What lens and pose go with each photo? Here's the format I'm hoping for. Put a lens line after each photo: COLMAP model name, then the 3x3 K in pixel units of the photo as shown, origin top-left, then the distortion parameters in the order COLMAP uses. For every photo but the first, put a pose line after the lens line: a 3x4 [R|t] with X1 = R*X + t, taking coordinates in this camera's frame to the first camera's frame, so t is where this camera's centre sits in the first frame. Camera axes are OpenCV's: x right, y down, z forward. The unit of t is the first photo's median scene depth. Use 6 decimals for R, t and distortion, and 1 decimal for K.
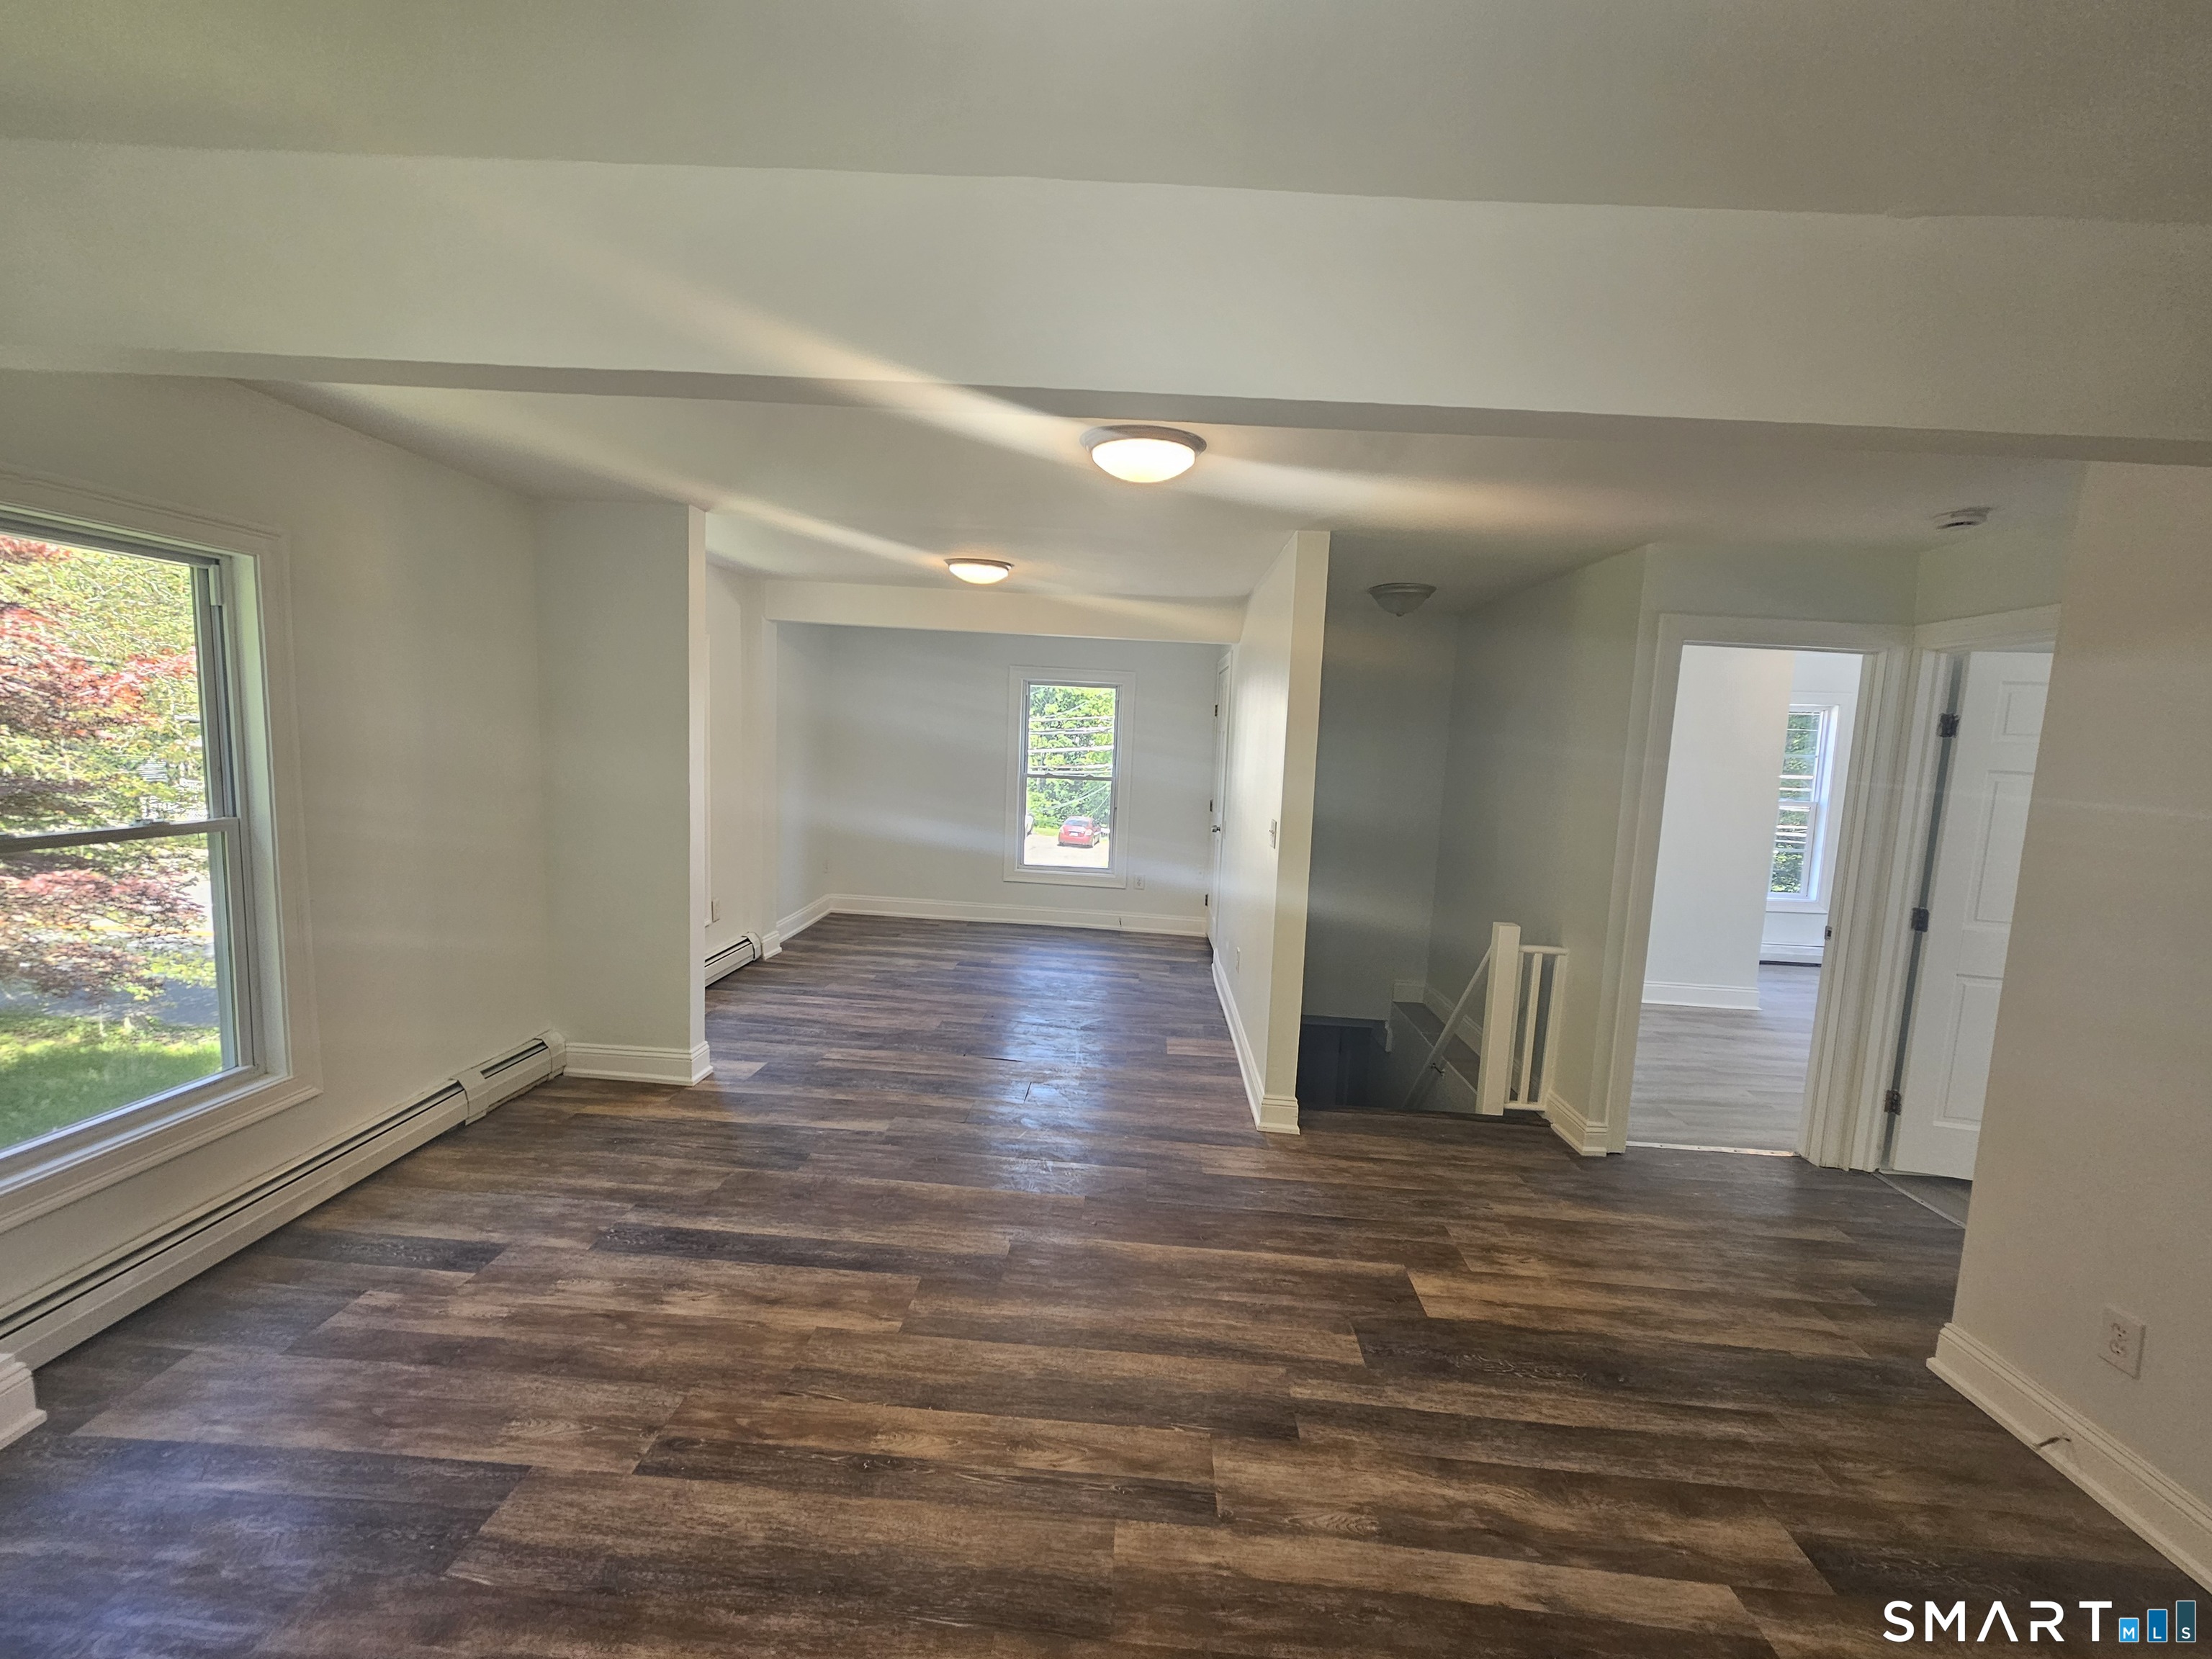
lens RADIAL K [[901.1, 0, 1109.2], [0, 901.1, 820.2], [0, 0, 1]] dist [-0.001183, 0.000343]
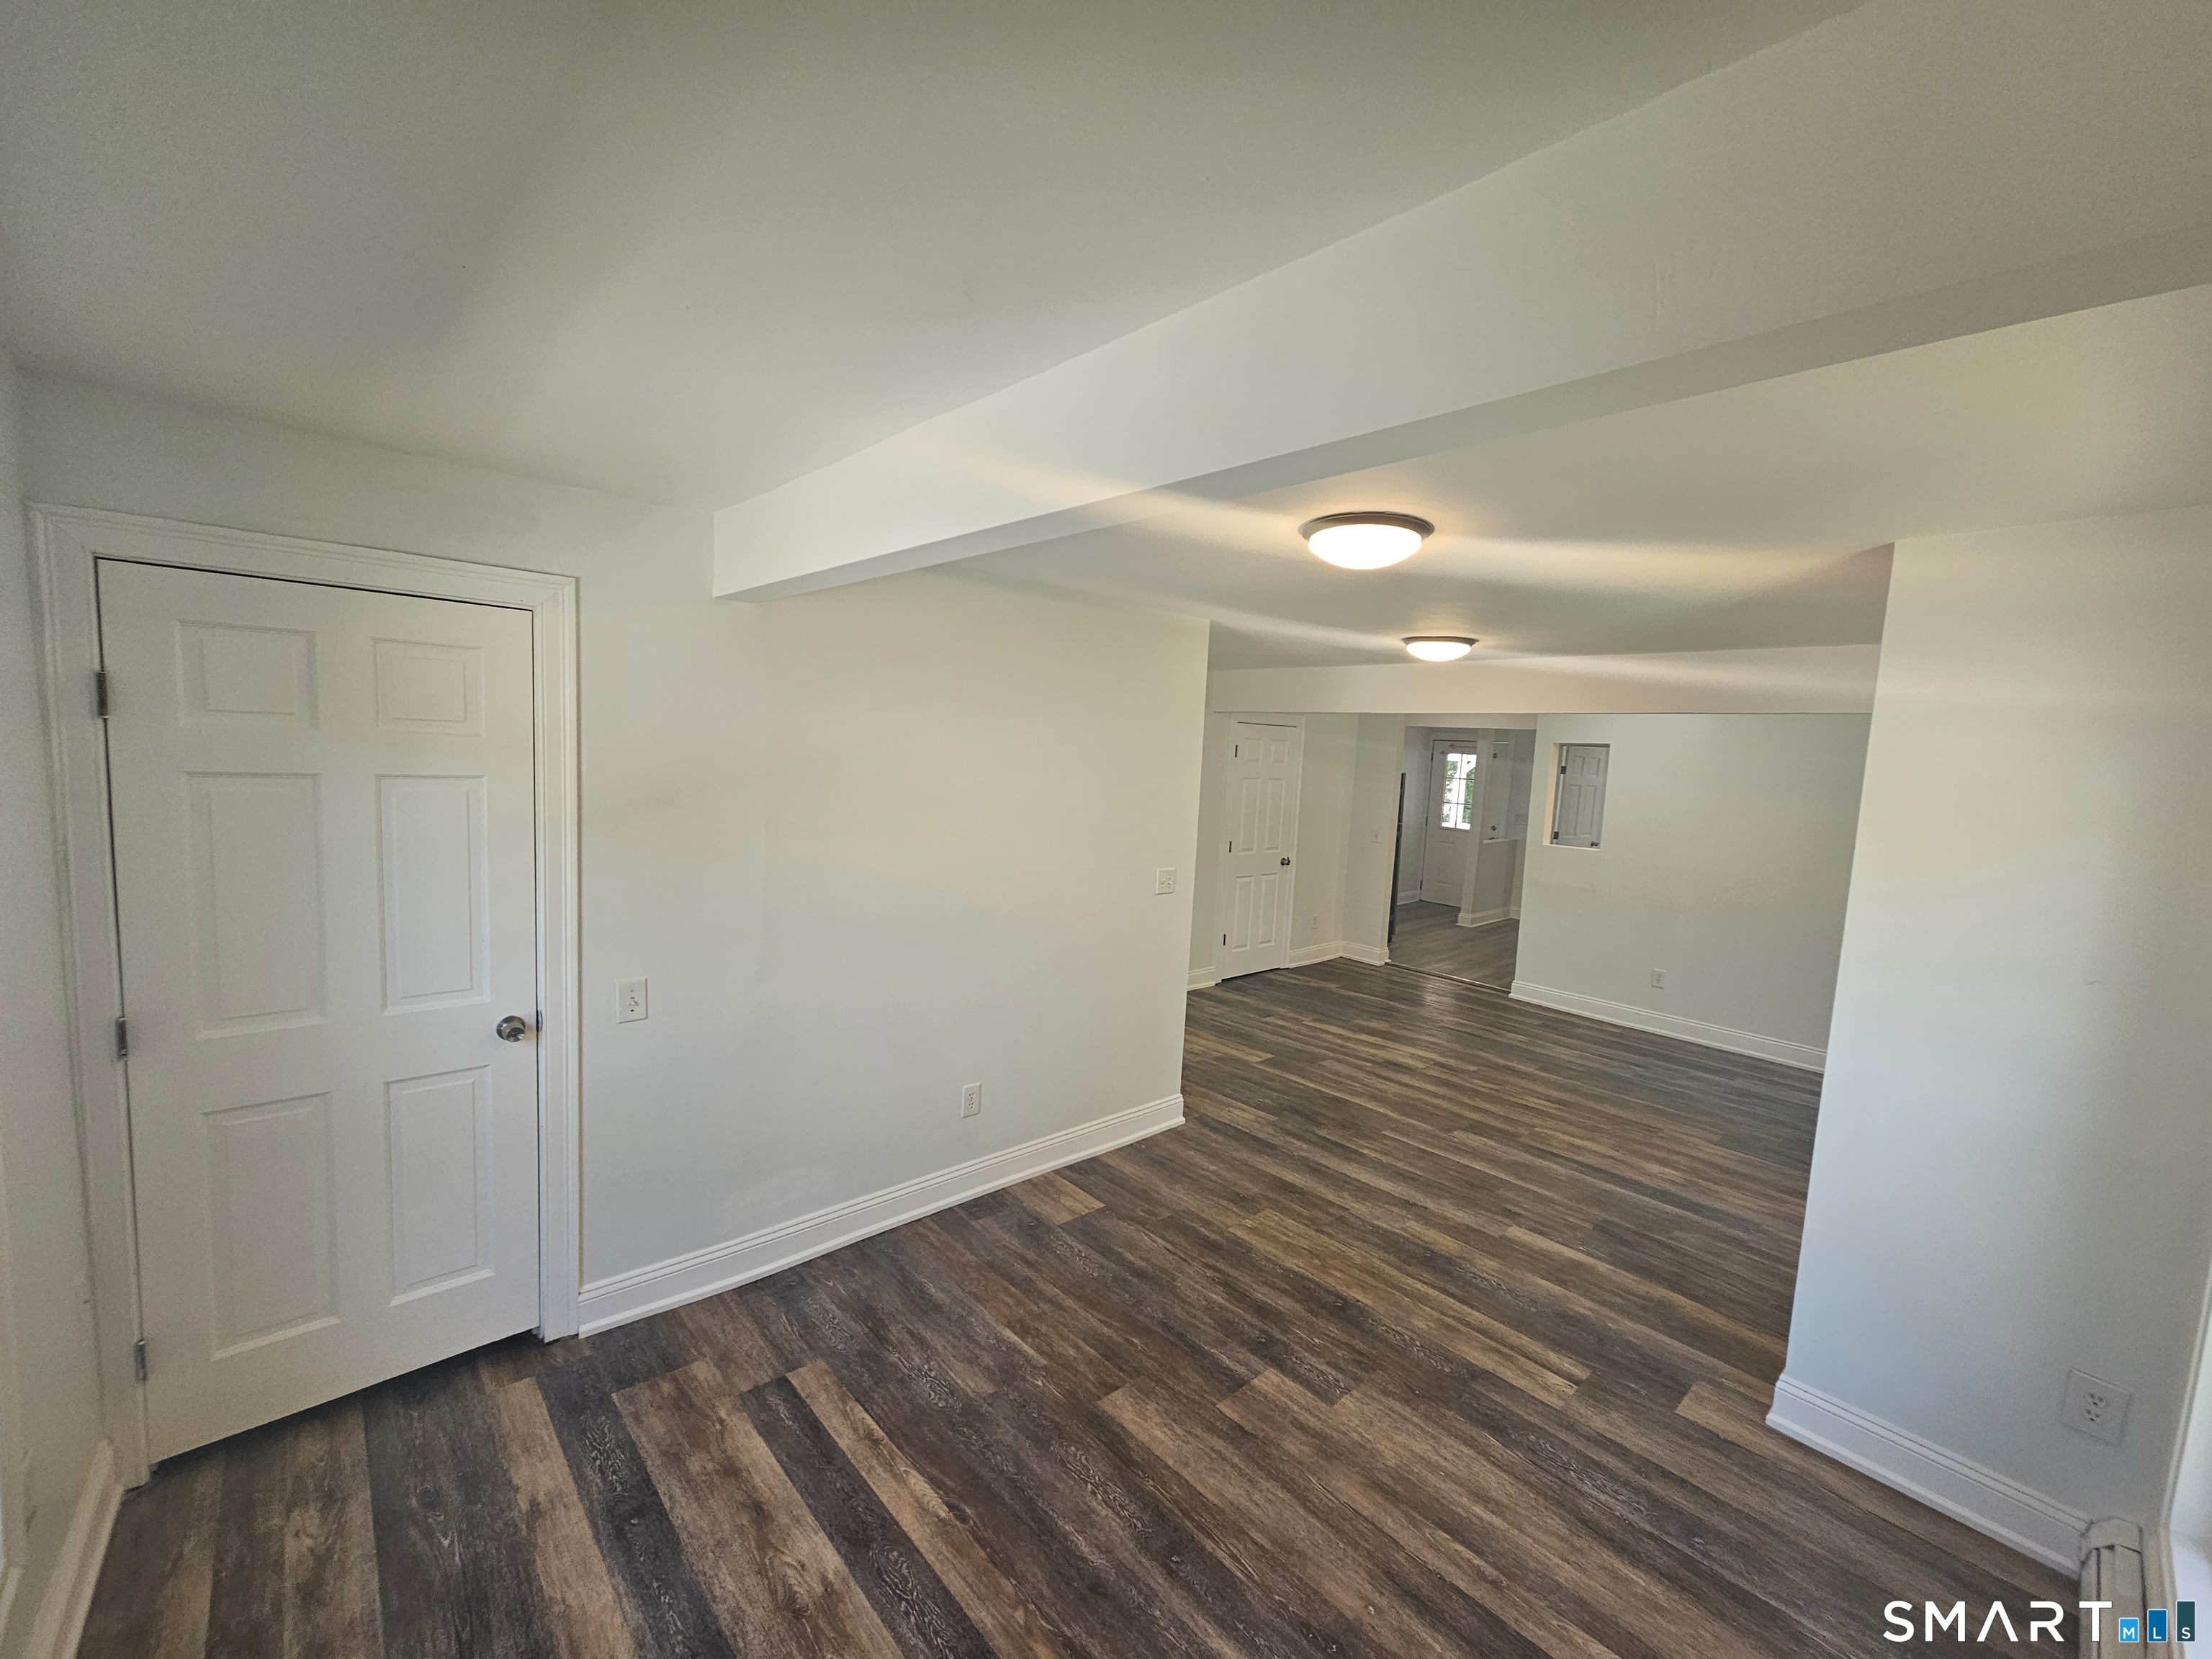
lens RADIAL K [[901.1, 0, 1113.2], [0, 901.1, 838.1], [0, 0, 1]] dist [-0.001183, 0.000343]
pose [[-0.702559, -0.153354, 0.694905, -0.570363], [-0.015490, 0.979568, 0.200513, -0.274191], [-0.711457, 0.130108, -0.690580, 1.964781]]
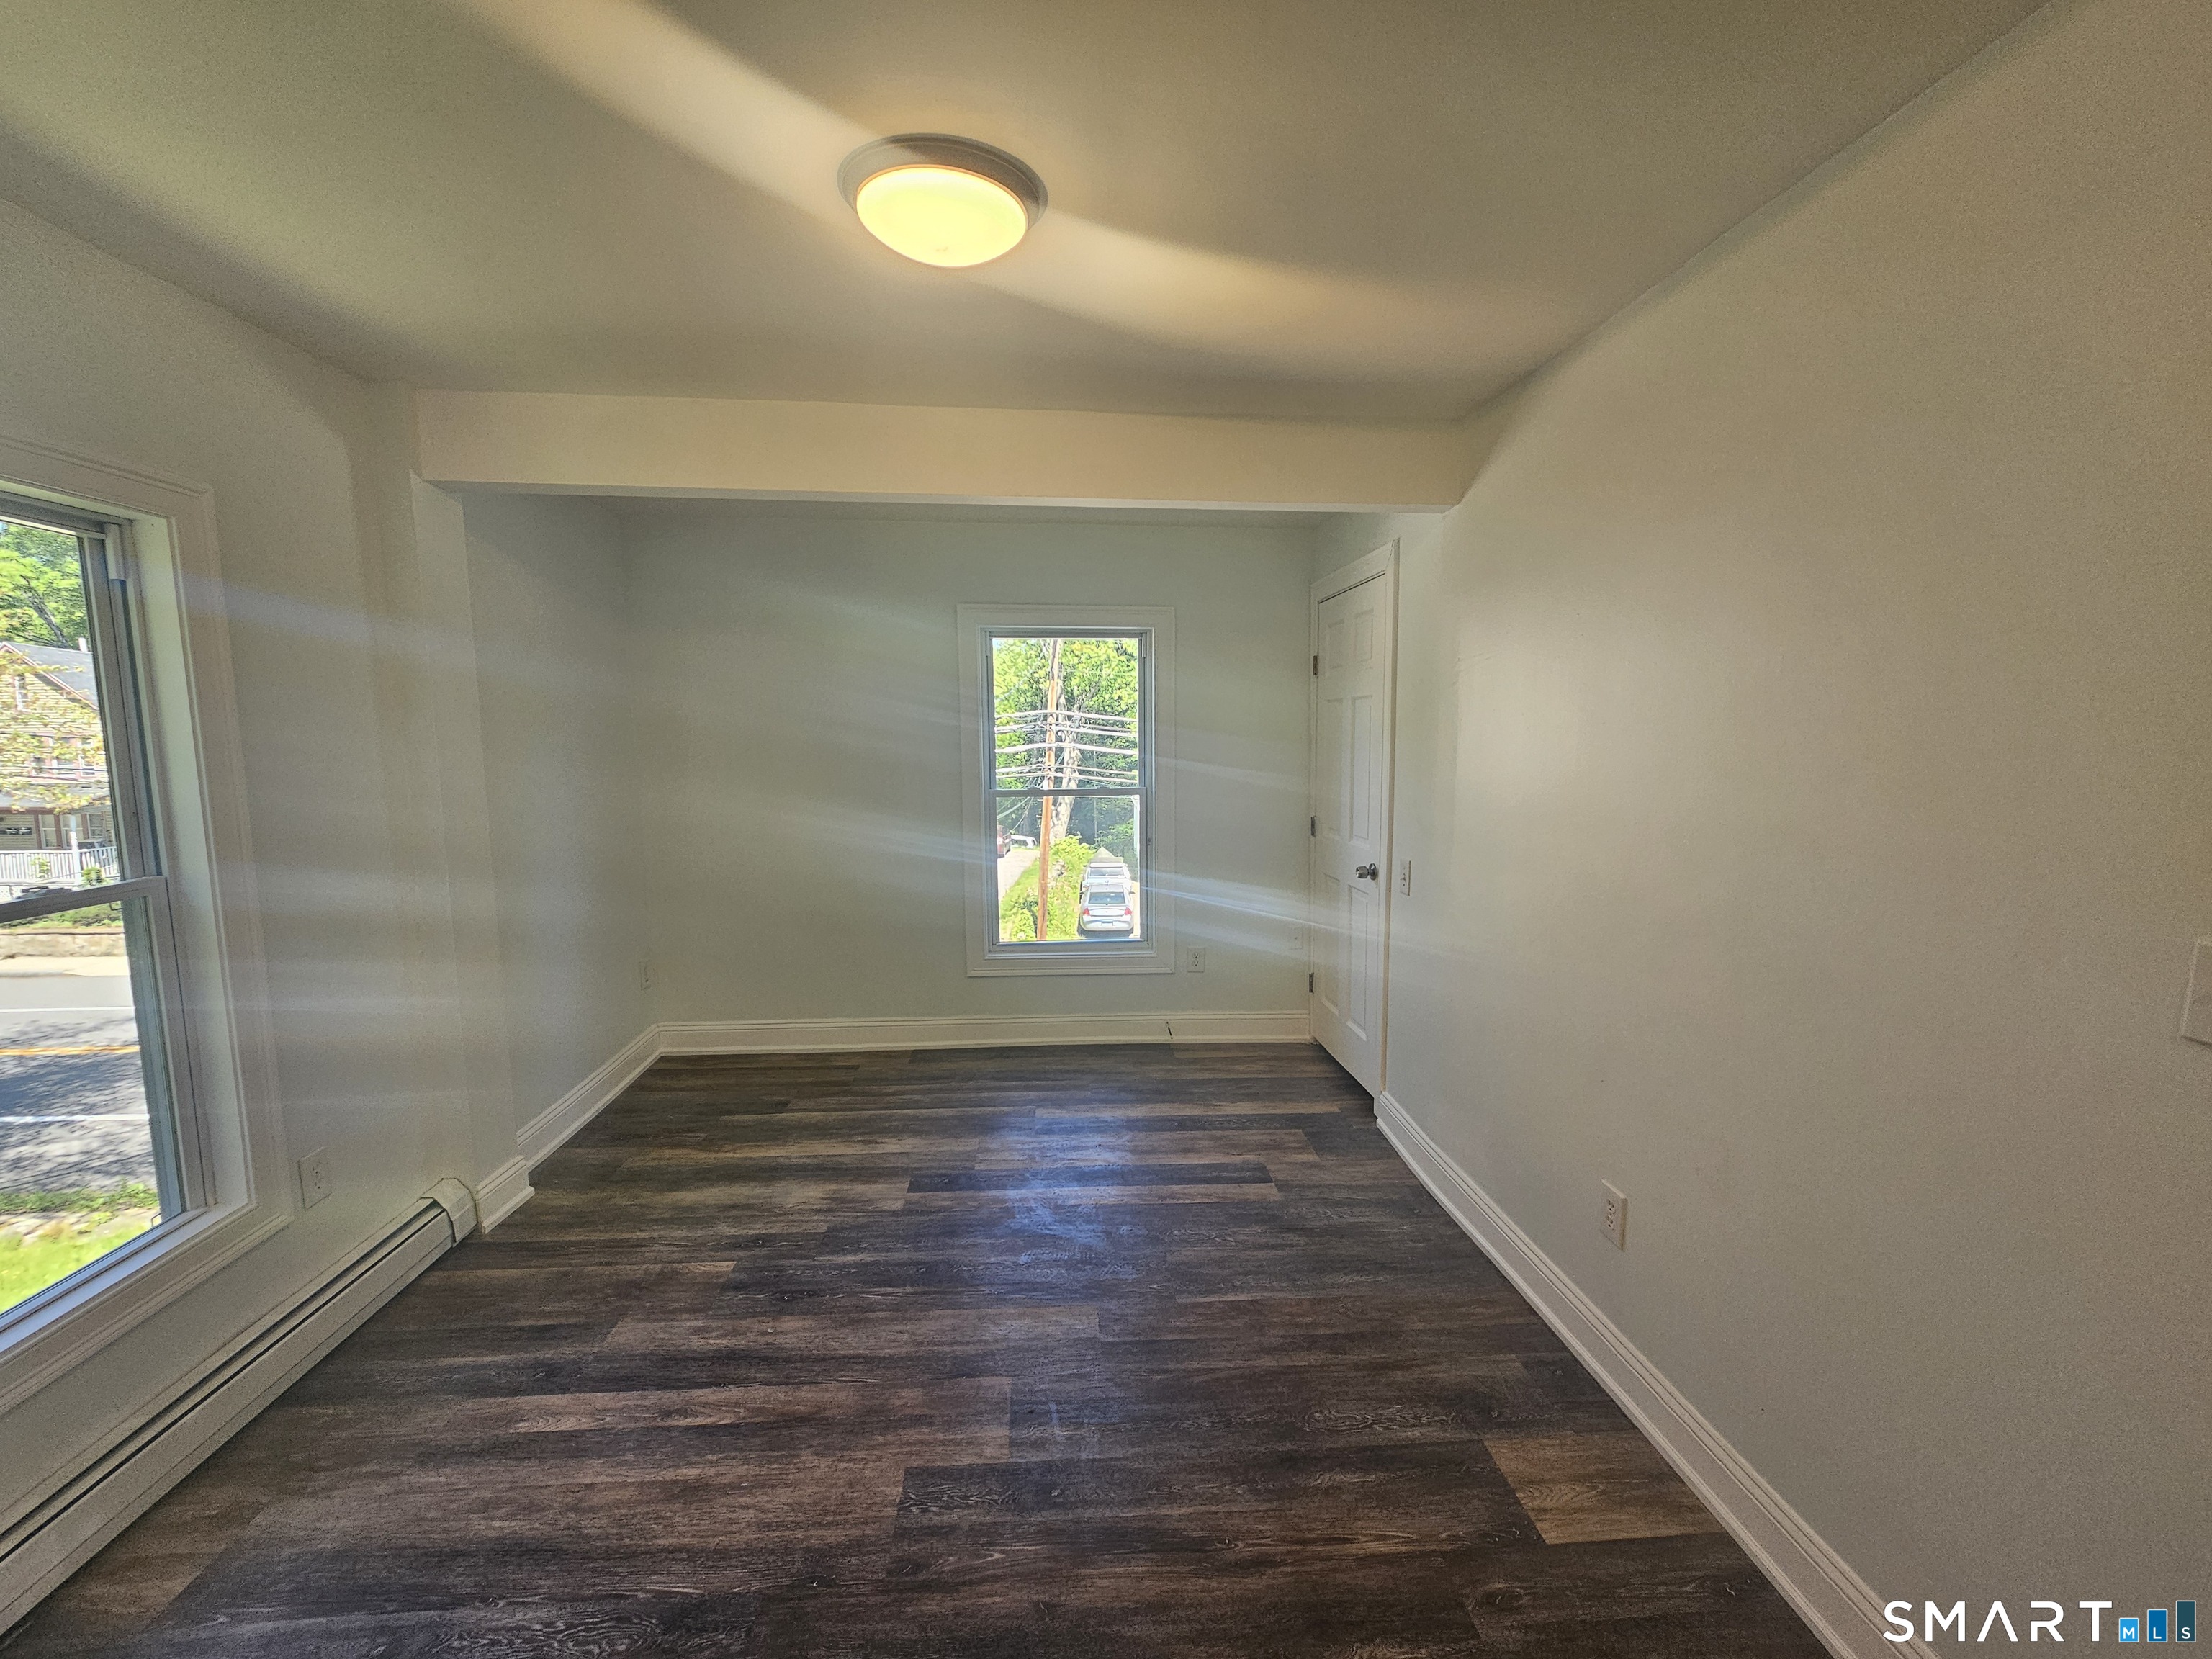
lens RADIAL K [[901.1, 0, 1104.8], [0, 901.1, 835.8], [0, 0, 1]] dist [-0.001183, 0.000343]
pose [[0.992178, -0.064949, 0.106609, -0.178464], [0.062902, 0.997767, 0.022455, -0.063595], [-0.107829, -0.015573, 0.994047, 0.868823]]
